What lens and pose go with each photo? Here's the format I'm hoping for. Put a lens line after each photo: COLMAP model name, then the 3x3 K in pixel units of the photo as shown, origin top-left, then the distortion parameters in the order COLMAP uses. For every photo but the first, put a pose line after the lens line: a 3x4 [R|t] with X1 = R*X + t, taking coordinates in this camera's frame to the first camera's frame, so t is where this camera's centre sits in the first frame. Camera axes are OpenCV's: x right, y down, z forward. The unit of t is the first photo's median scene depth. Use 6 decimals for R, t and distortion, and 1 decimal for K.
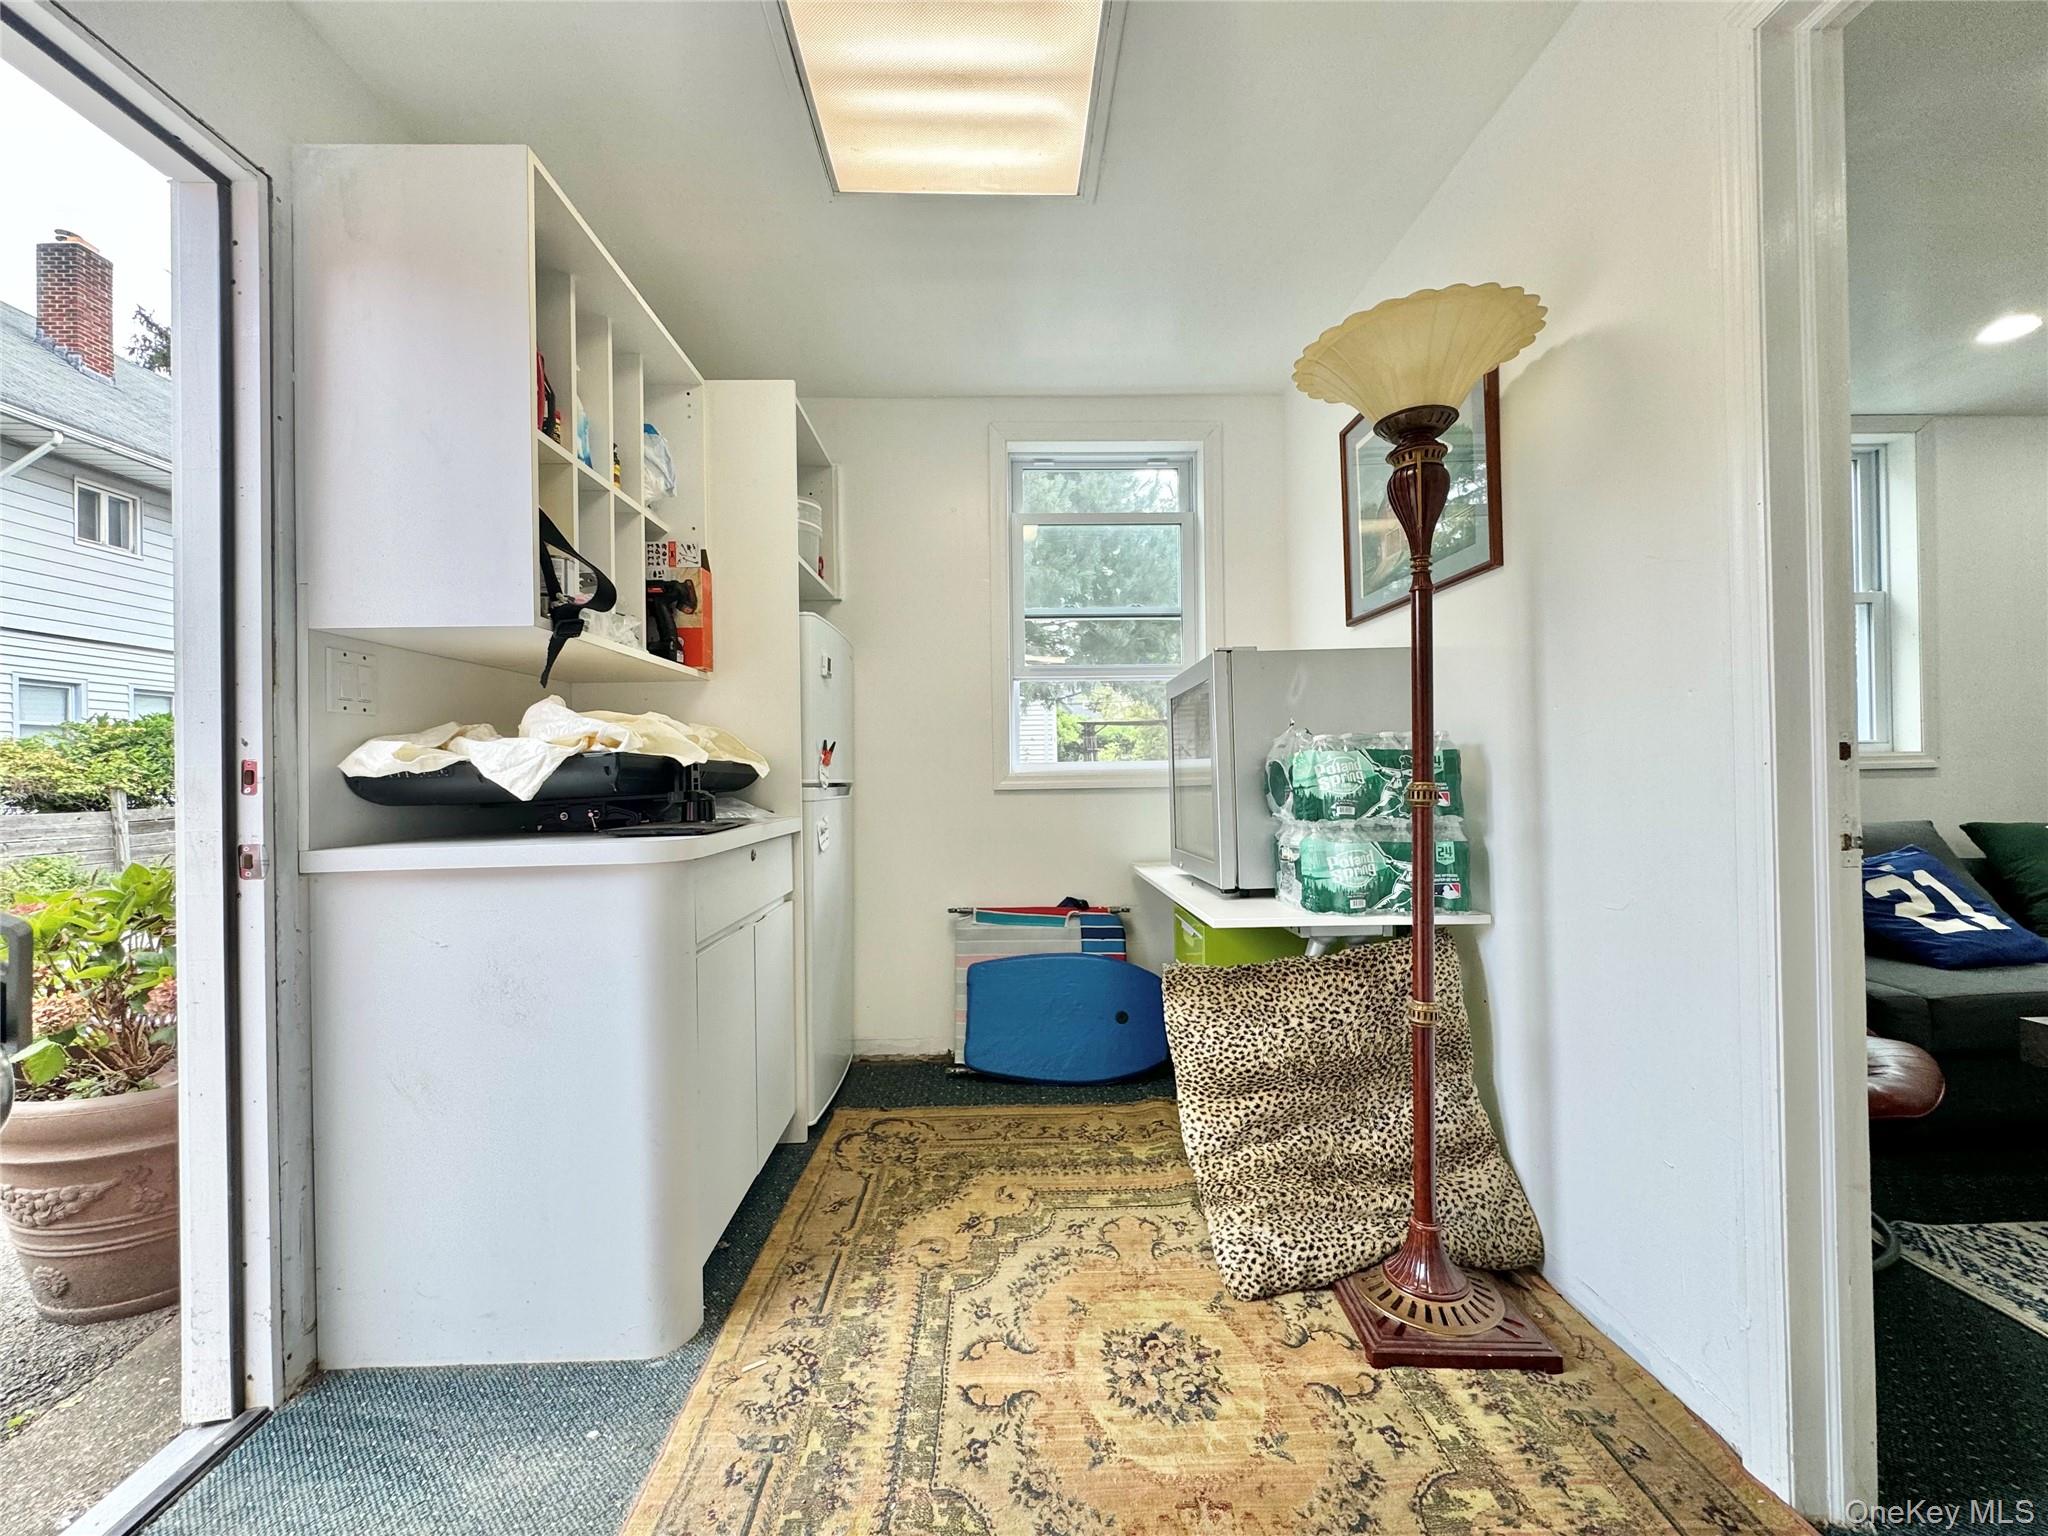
lens RADIAL K [[821.1, 0, 1017.6], [0, 821.1, 768.9], [0, 0, 1]] dist [0.001526, 0.000117]
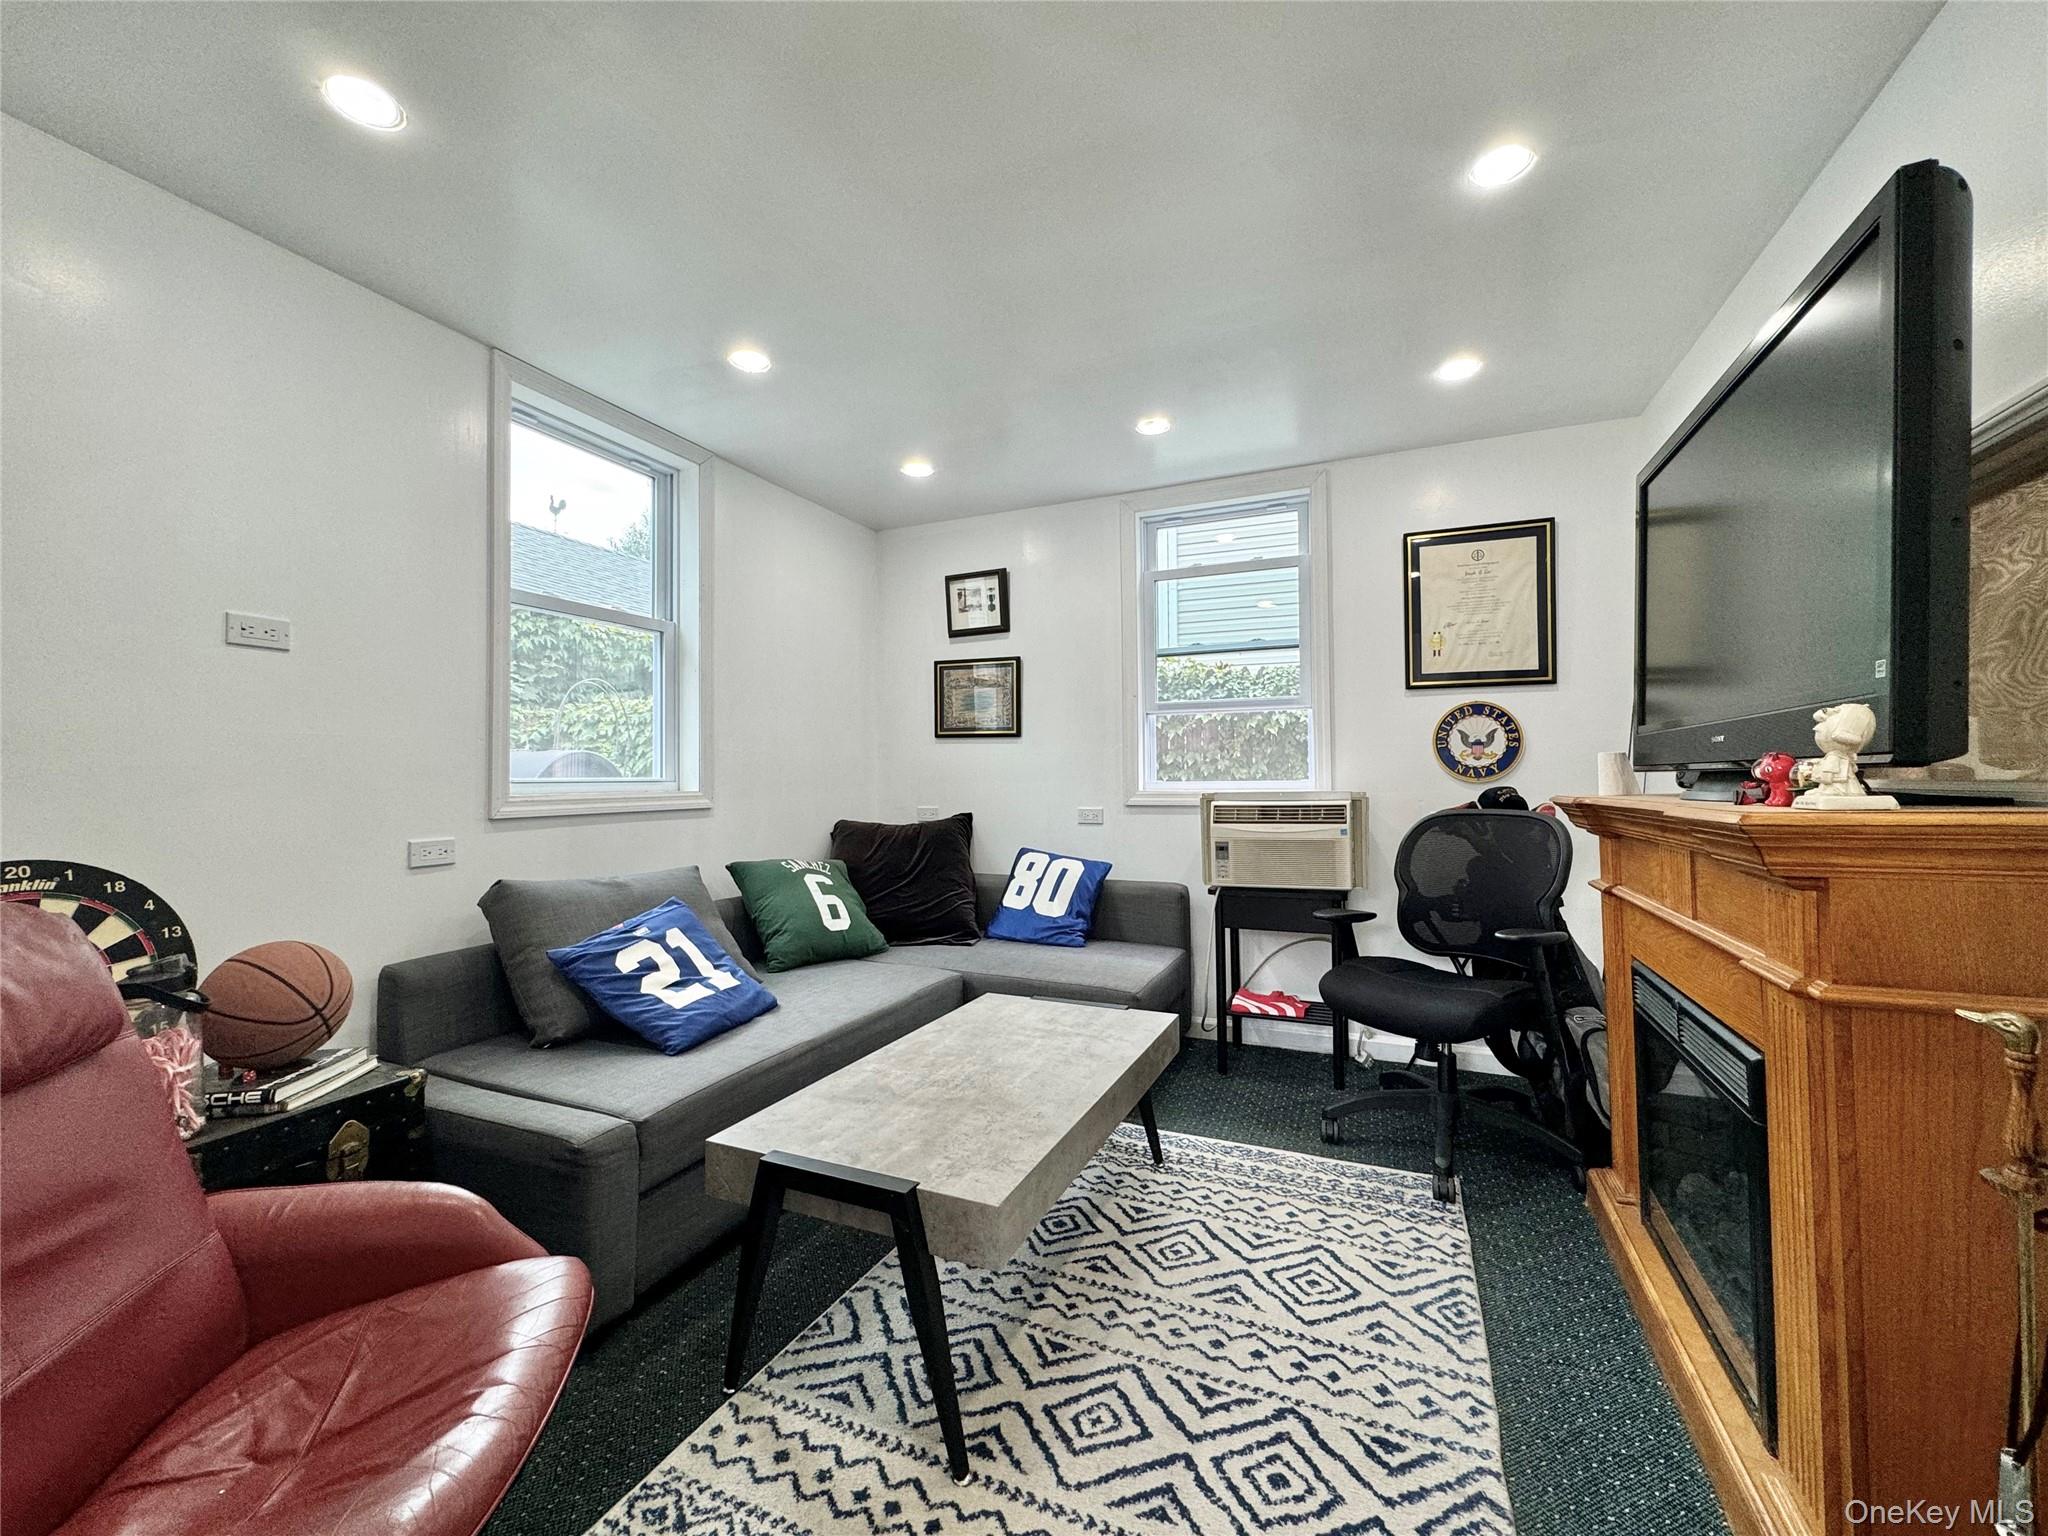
lens RADIAL K [[821.1, 0, 1024.6], [0, 821.1, 770.2], [0, 0, 1]] dist [0.001526, 0.000117]
pose [[0.424460, 0.034385, 0.904794, 0.464825], [-0.010196, 0.999397, -0.033197, -0.022876], [-0.905389, 0.004866, 0.424554, 0.289459]]
